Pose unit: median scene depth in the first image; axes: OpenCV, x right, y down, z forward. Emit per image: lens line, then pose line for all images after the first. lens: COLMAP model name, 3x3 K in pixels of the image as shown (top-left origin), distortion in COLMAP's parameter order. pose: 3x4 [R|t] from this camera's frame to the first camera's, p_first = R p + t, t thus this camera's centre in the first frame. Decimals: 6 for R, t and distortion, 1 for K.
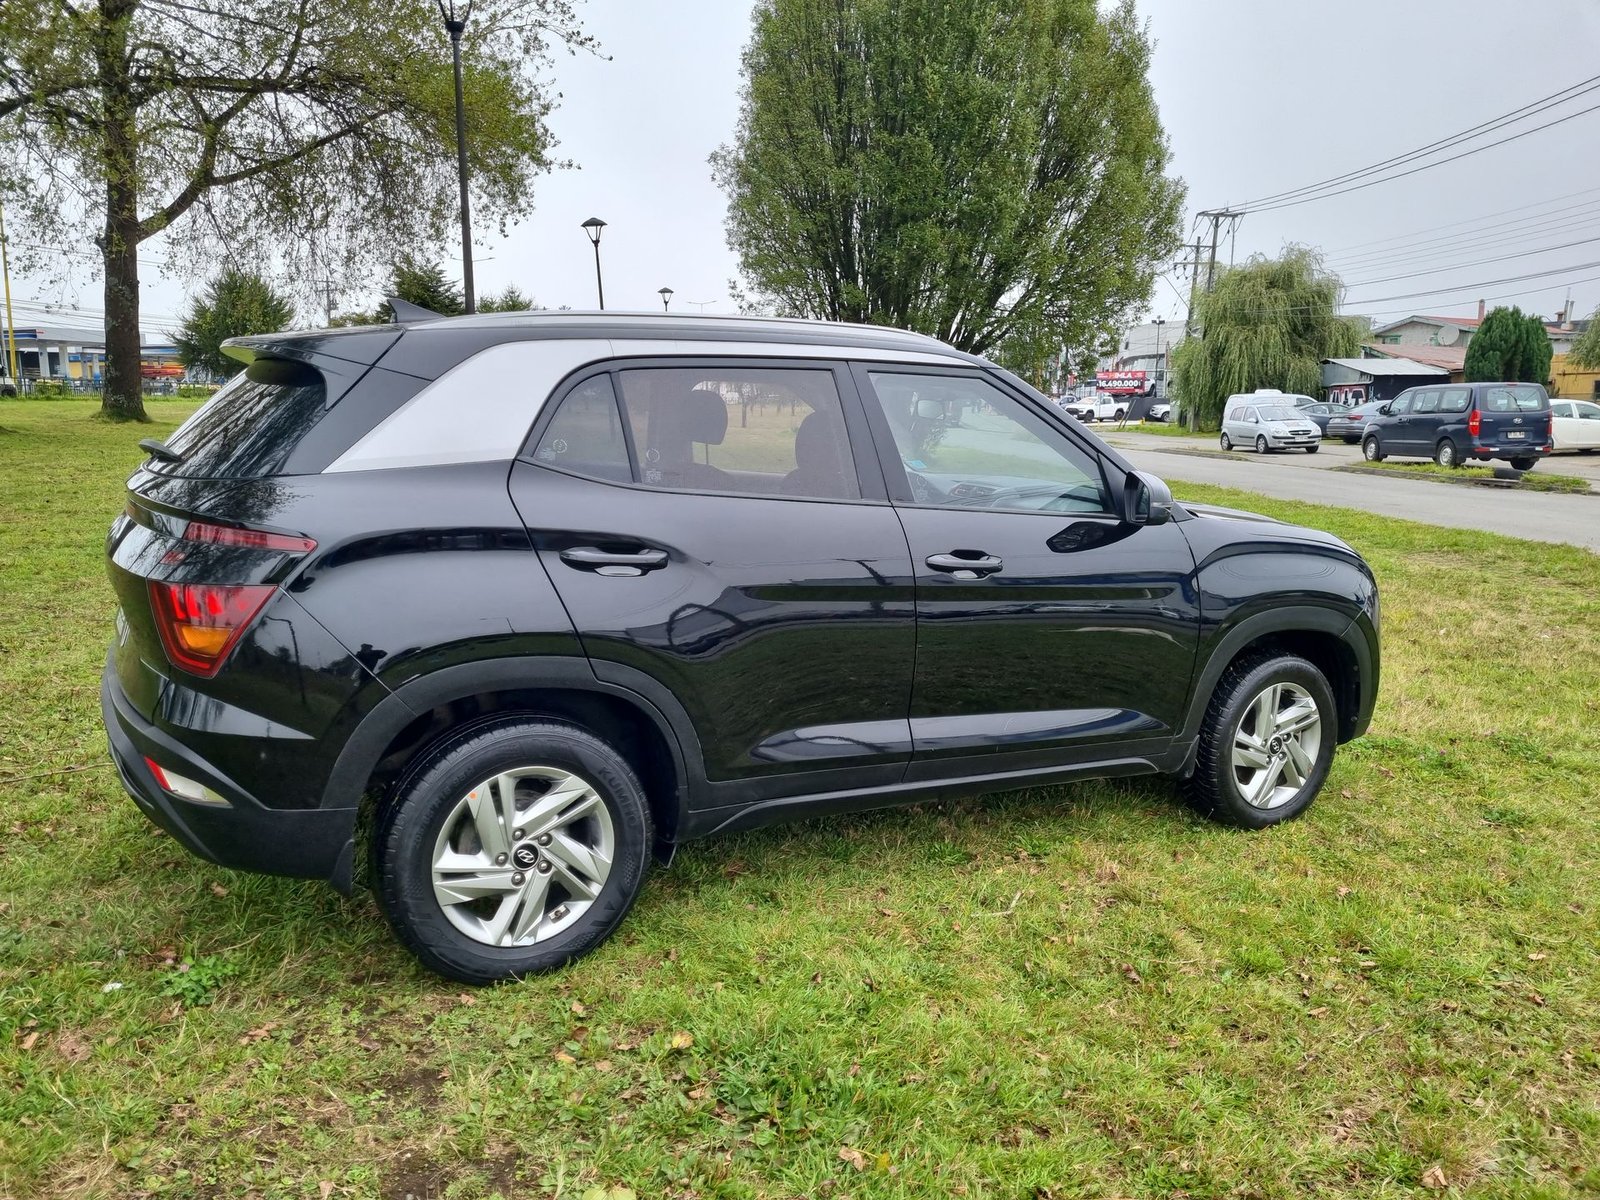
lens RADIAL K [[1194.9, 0, 776.5], [0, 1194.9, 597.9], [0, 0, 1]] dist [0.066032, -0.064652]
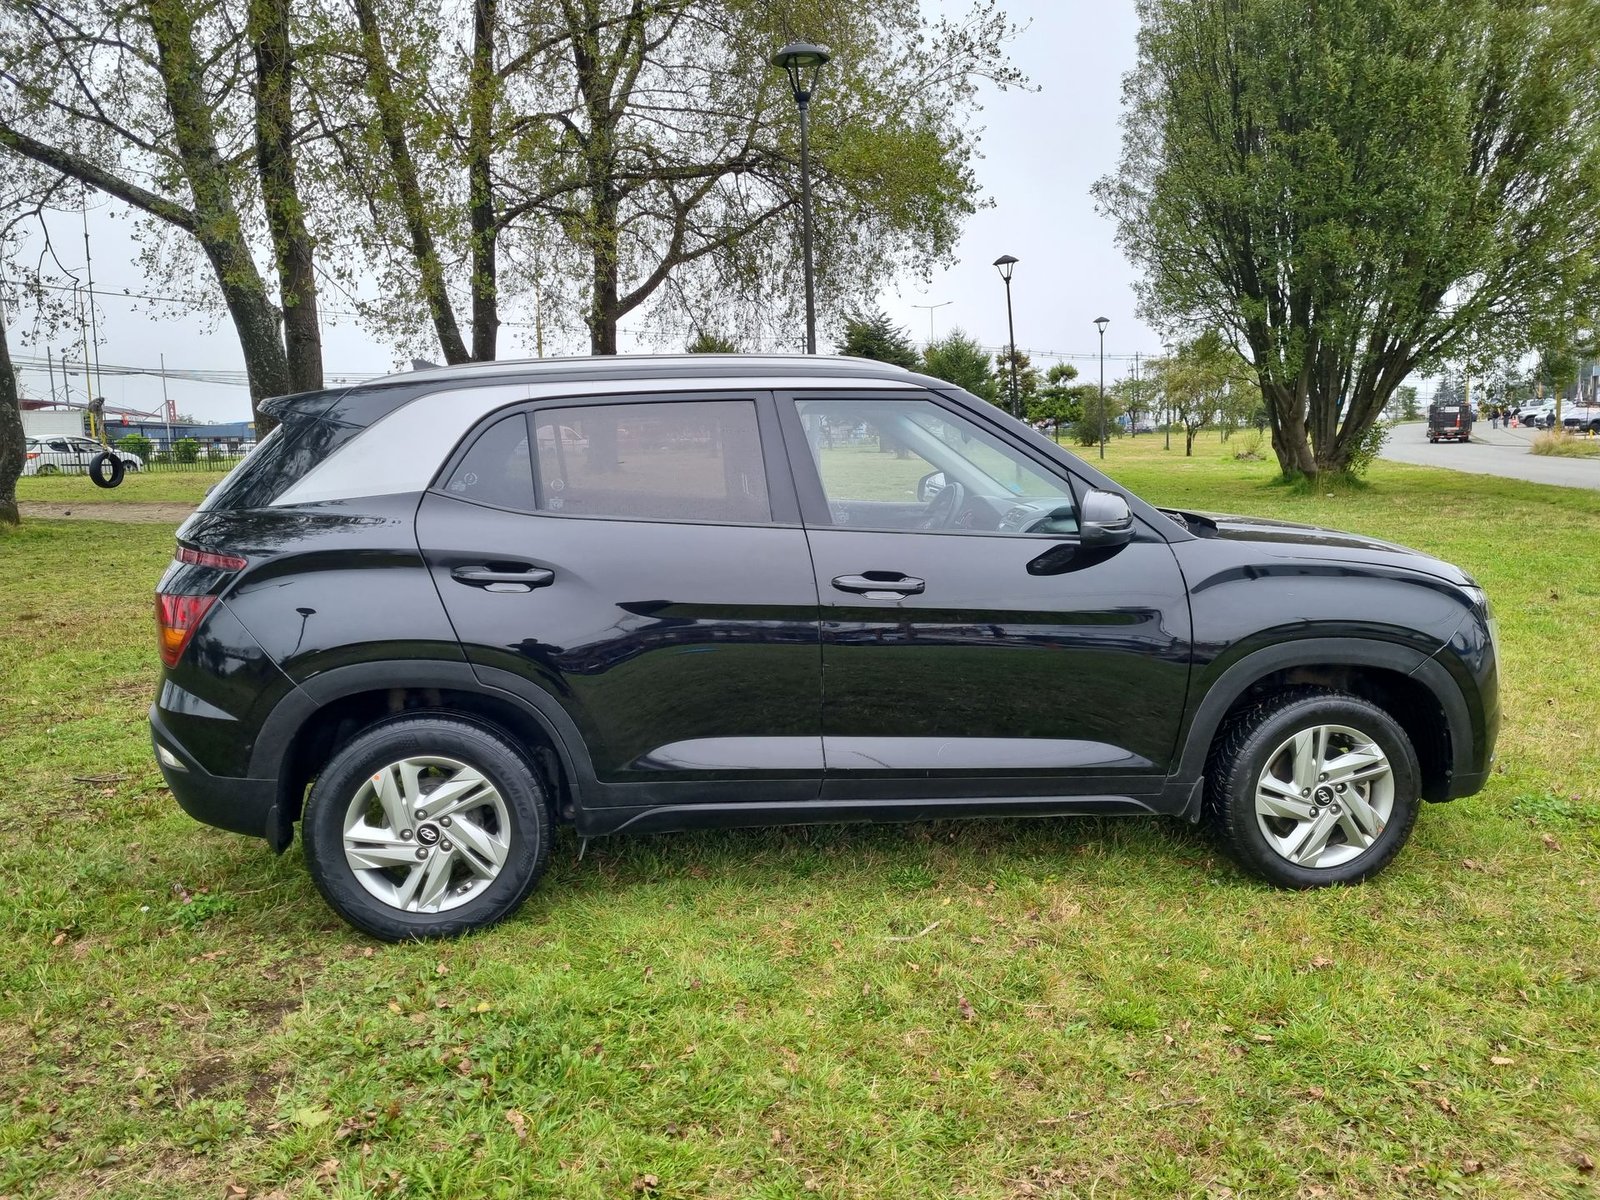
lens RADIAL K [[1194.9, 0, 776.5], [0, 1194.9, 597.9], [0, 0, 1]] dist [0.066032, -0.064652]
pose [[0.928850, 0.007611, -0.370377, 0.443898], [-0.018872, 0.999463, -0.026790, 0.010718], [0.369974, 0.031874, 0.928495, 0.036829]]
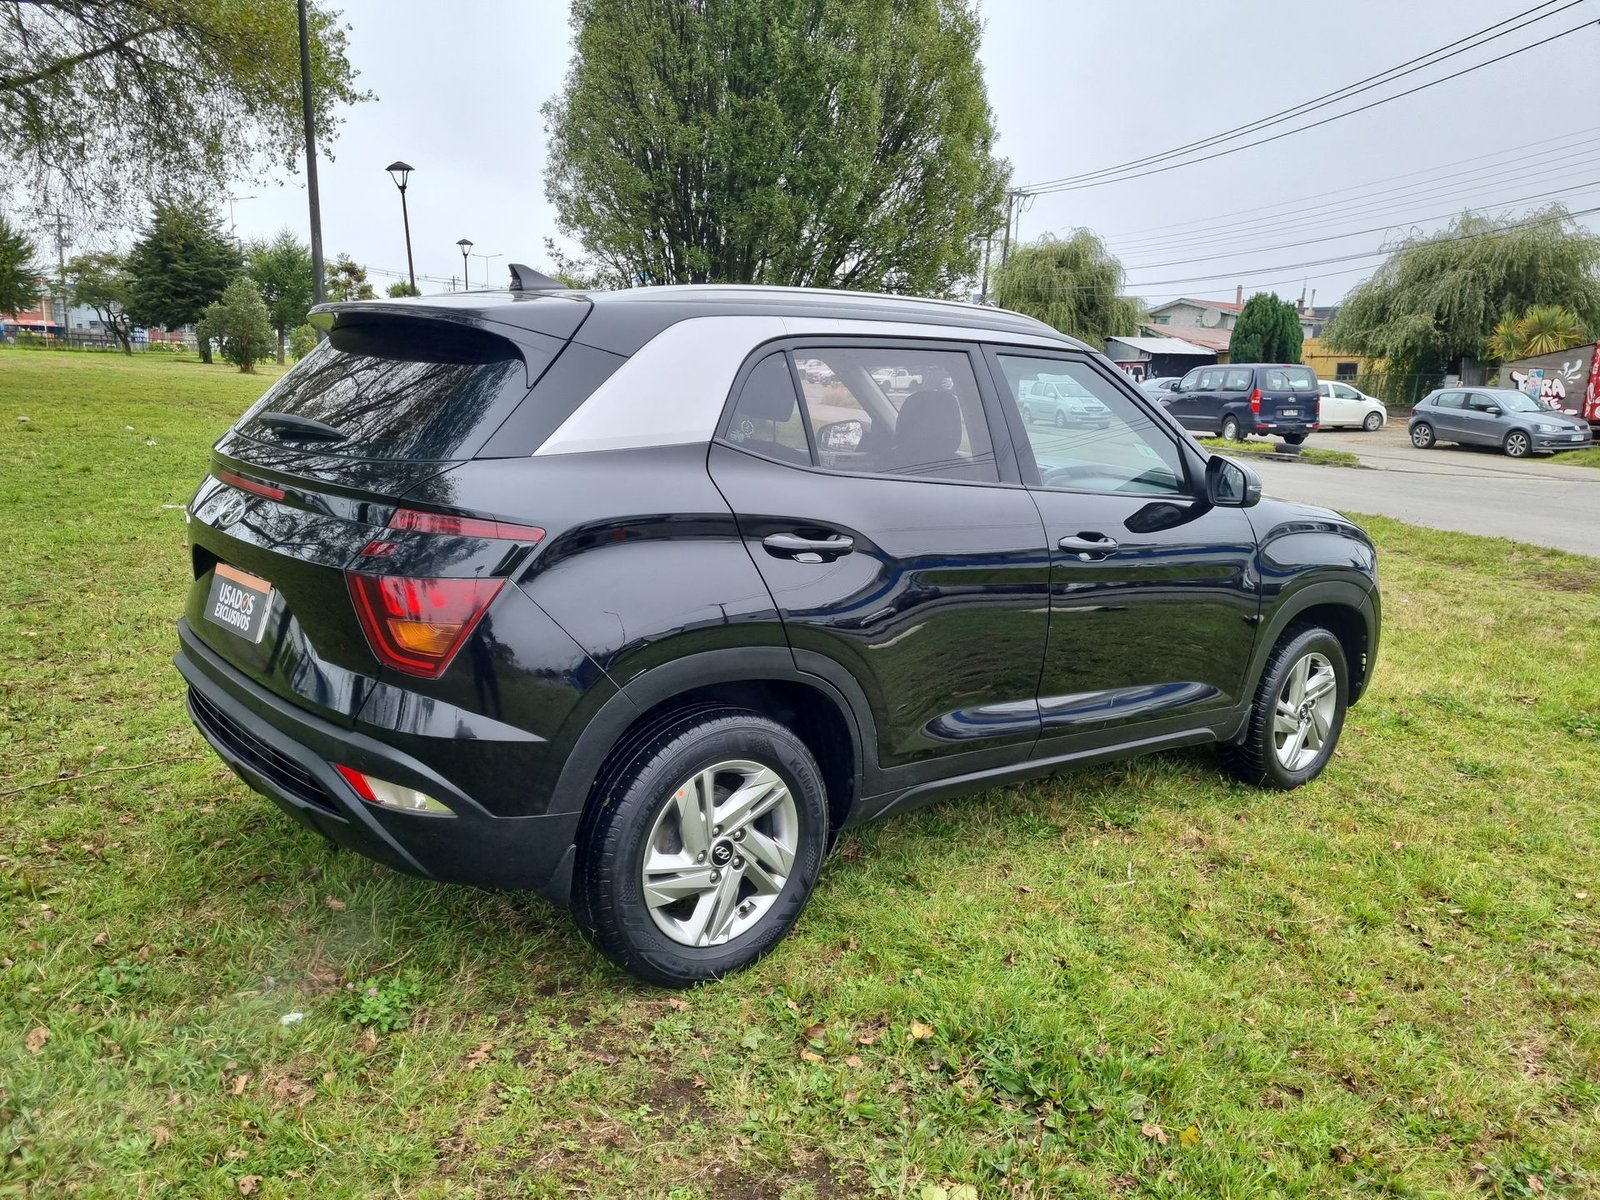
lens RADIAL K [[1197.6, 0, 792.5], [0, 1197.6, 602.4], [0, 0, 1]] dist [0.072662, -0.080547]
pose [[0.982944, -0.011876, 0.183522, -0.276111], [0.005932, 0.999441, 0.032907, -0.015396], [-0.183810, -0.031257, 0.982465, 0.036424]]
